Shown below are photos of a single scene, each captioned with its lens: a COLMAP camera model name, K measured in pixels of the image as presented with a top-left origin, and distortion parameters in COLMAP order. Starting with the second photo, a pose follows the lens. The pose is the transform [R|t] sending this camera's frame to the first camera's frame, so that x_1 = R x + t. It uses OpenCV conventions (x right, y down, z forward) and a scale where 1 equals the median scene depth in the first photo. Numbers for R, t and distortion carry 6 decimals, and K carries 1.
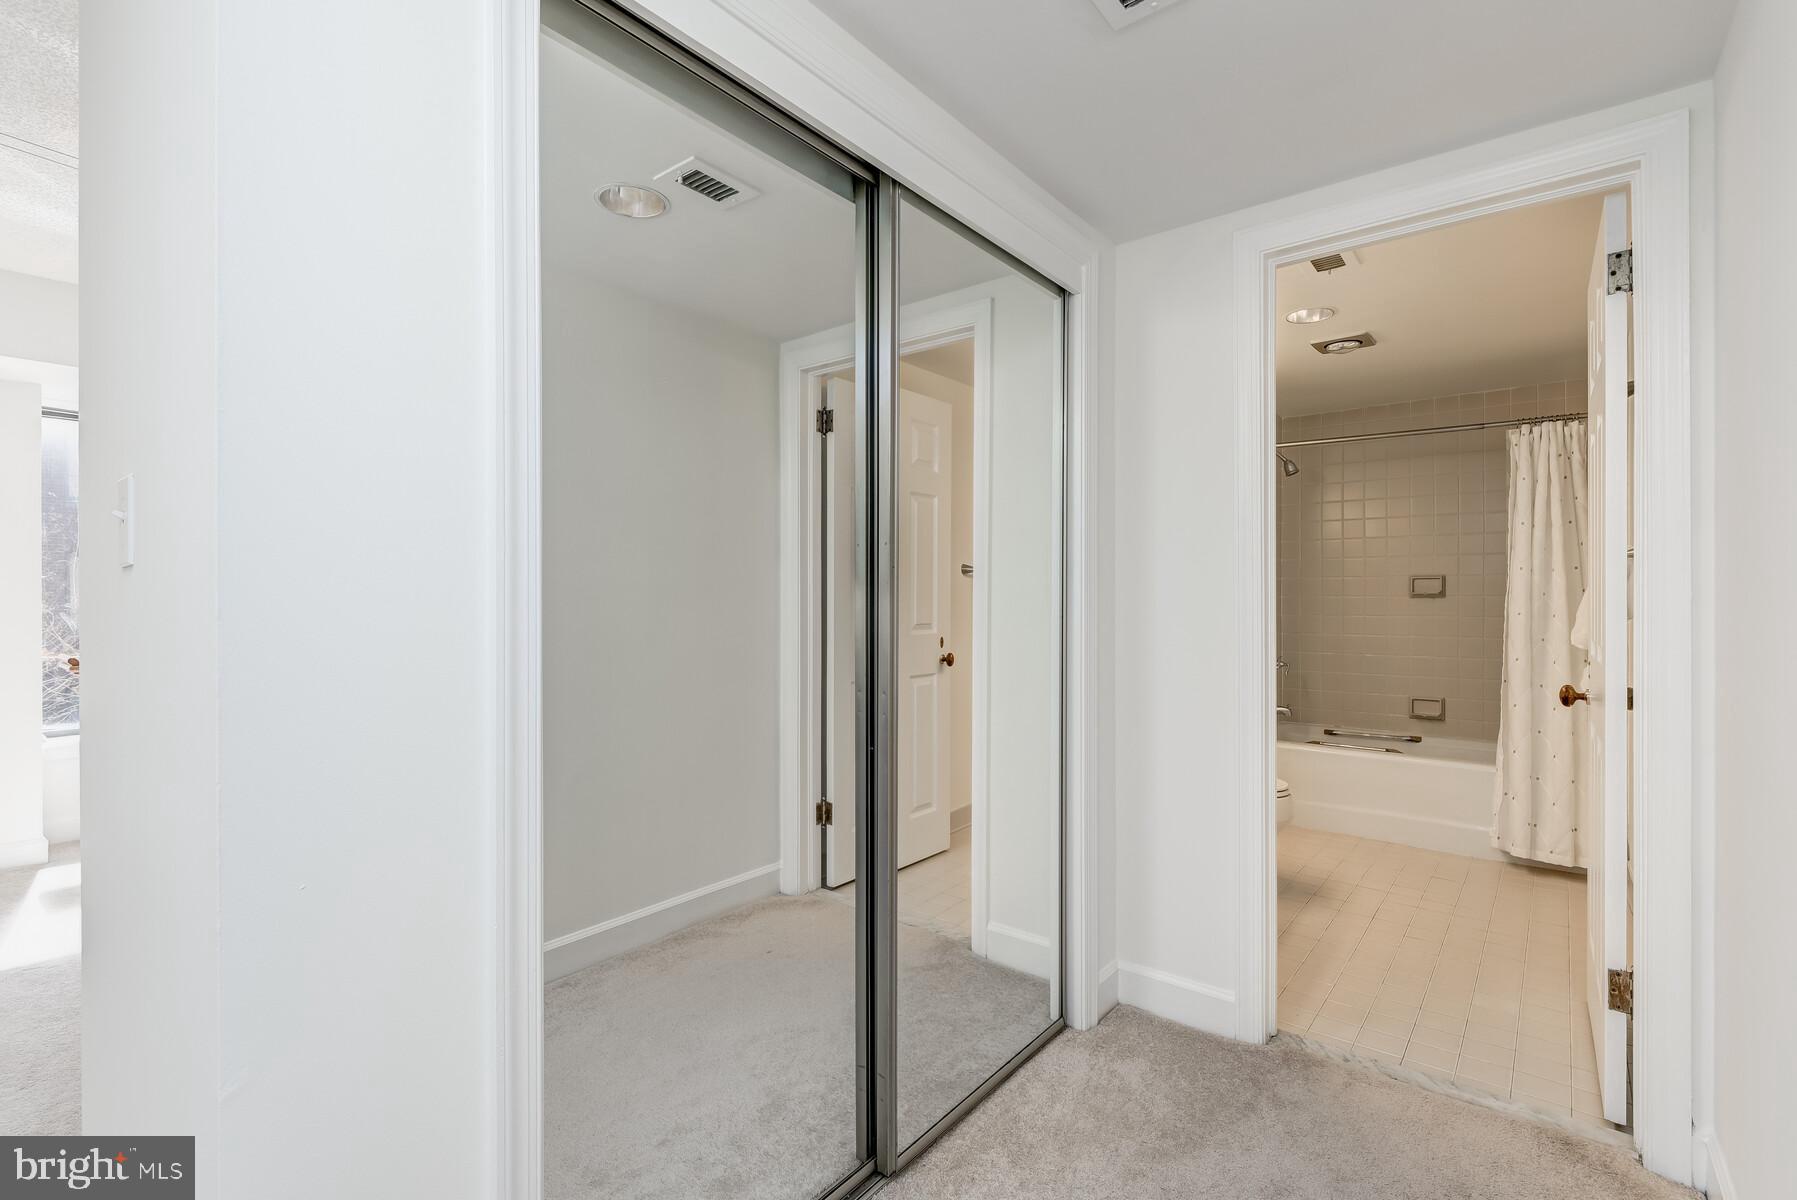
lens RADIAL K [[820.6, 0, 903.9], [0, 820.6, 598.2], [0, 0, 1]] dist [0.002446, -0.002167]
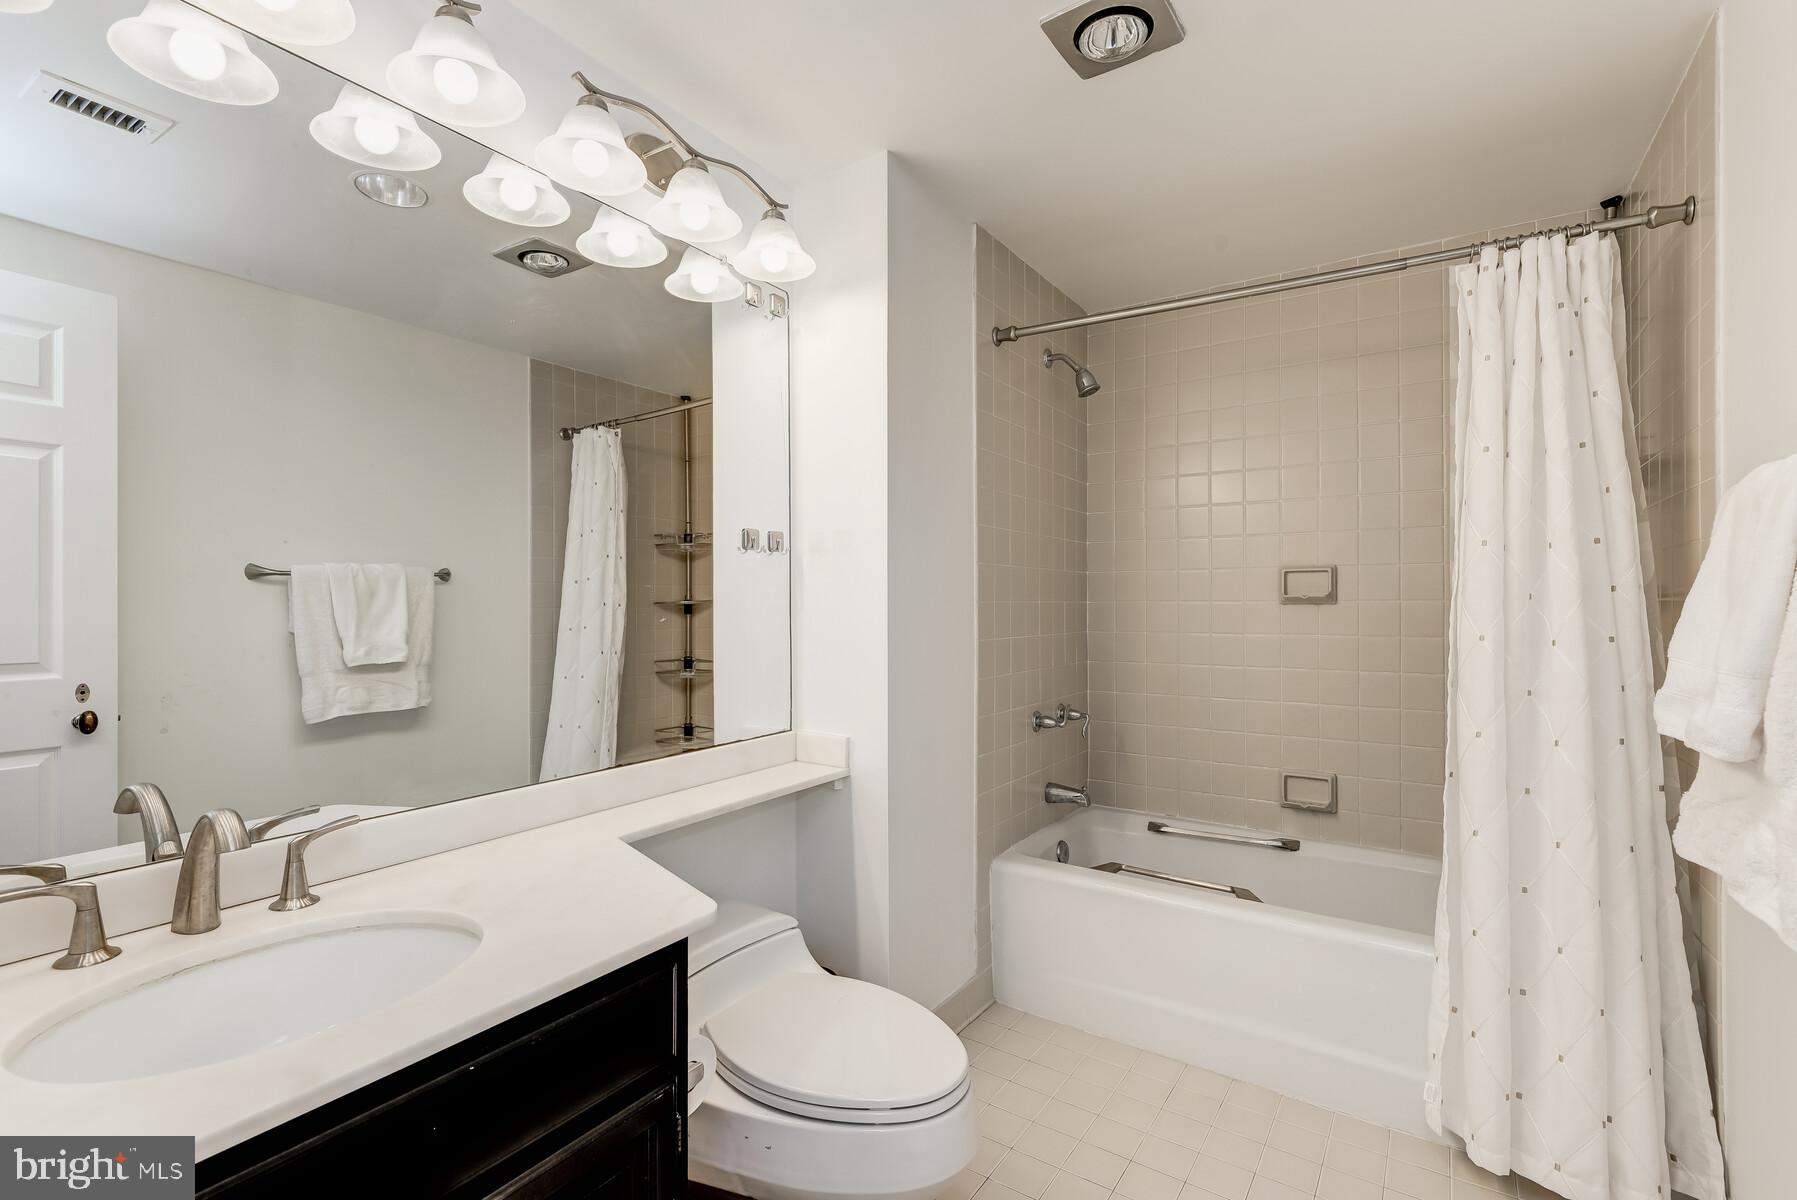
lens RADIAL K [[820.6, 0, 899.1], [0, 820.6, 596.4], [0, 0, 1]] dist [0.002446, -0.002167]
pose [[0.996329, 0.002183, 0.085574, 0.361444], [-0.001373, 0.999954, -0.009513, -0.000116], [-0.085590, 0.009361, 0.996286, 0.538135]]
